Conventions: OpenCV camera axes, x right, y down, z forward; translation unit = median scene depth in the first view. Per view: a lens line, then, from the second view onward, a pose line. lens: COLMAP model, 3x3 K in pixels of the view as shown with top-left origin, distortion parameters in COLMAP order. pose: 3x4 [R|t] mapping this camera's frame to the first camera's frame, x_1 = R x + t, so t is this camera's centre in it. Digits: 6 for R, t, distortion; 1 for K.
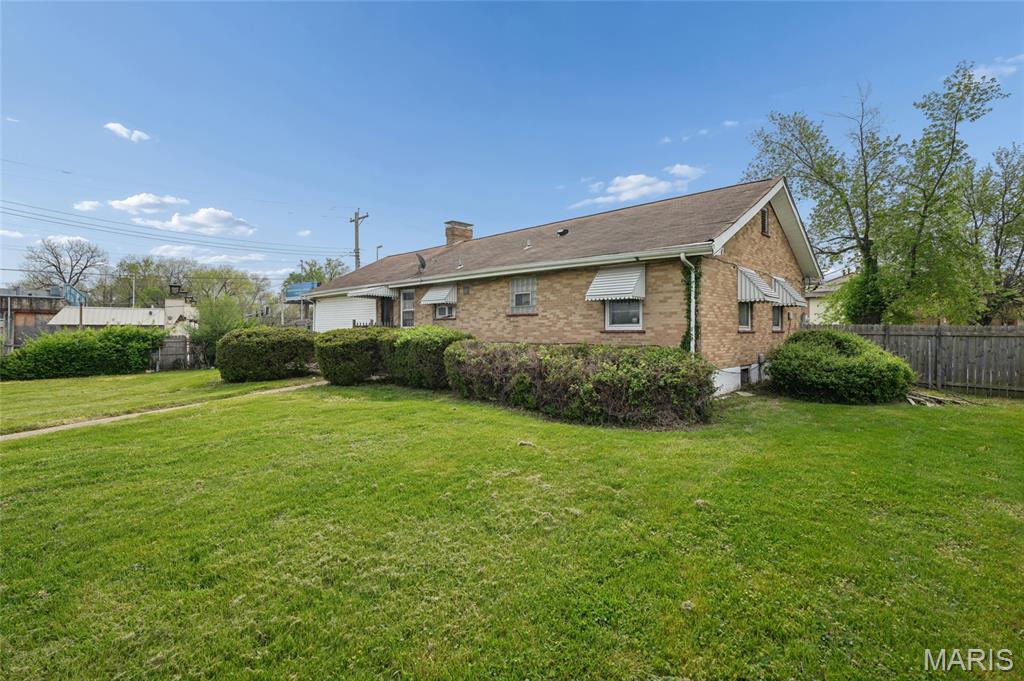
lens RADIAL K [[463.8, 0, 512.0], [0, 463.8, 340.5], [0, 0, 1]] dist [-0.016220, -0.000066]
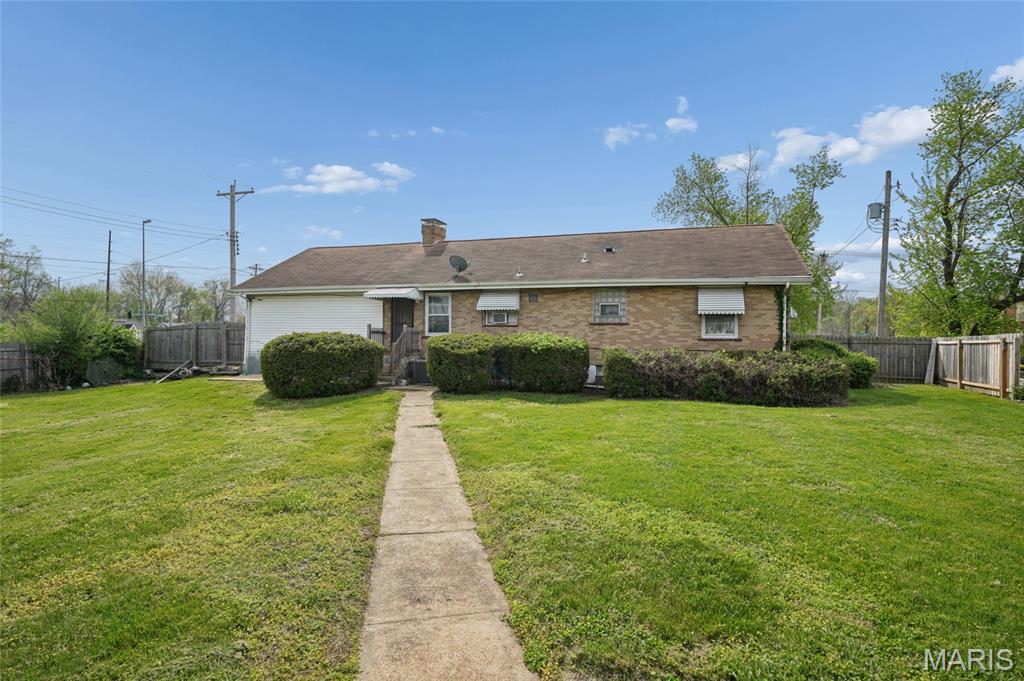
lens RADIAL K [[526.8, 0, 512.0], [0, 526.8, 340.5], [0, 0, 1]] dist [-0.002565, -0.000006]
pose [[0.894952, 0.003081, 0.446152, -0.734836], [0.003072, 0.999910, -0.013068, 0.000222], [-0.446152, 0.013066, 0.894862, -0.017764]]
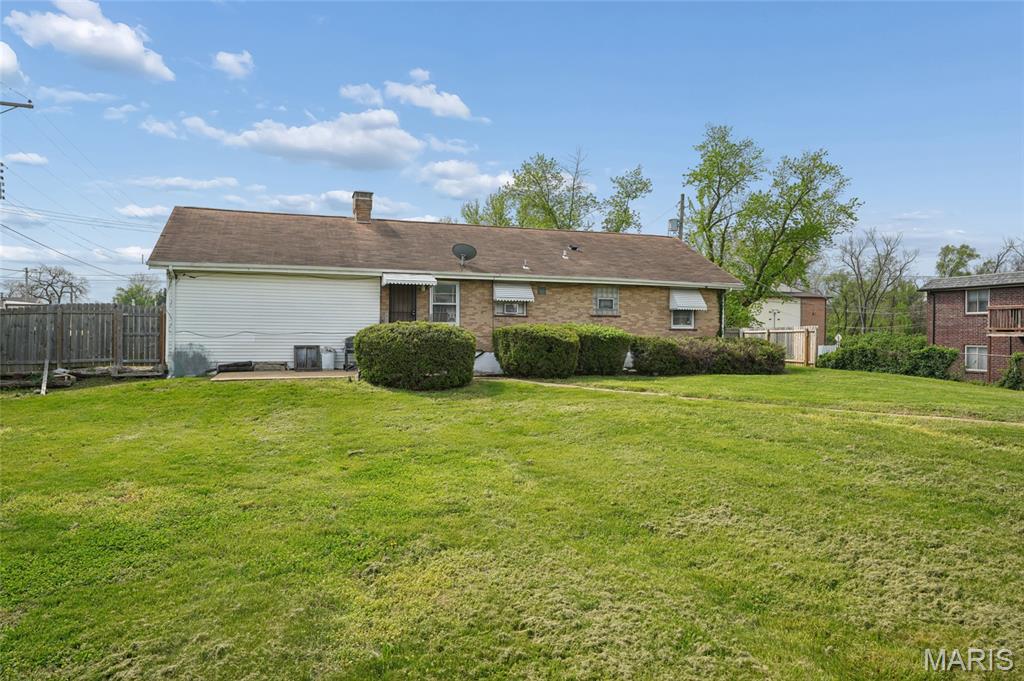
lens RADIAL K [[662.5, 0, 512.0], [0, 662.5, 340.5], [0, 0, 1]] dist [0.004084, 0.000089]
pose [[0.467200, -0.011673, 0.884075, -1.694489], [0.009993, 0.999919, 0.007921, -0.004362], [-0.884095, 0.005133, 0.467279, 0.369288]]
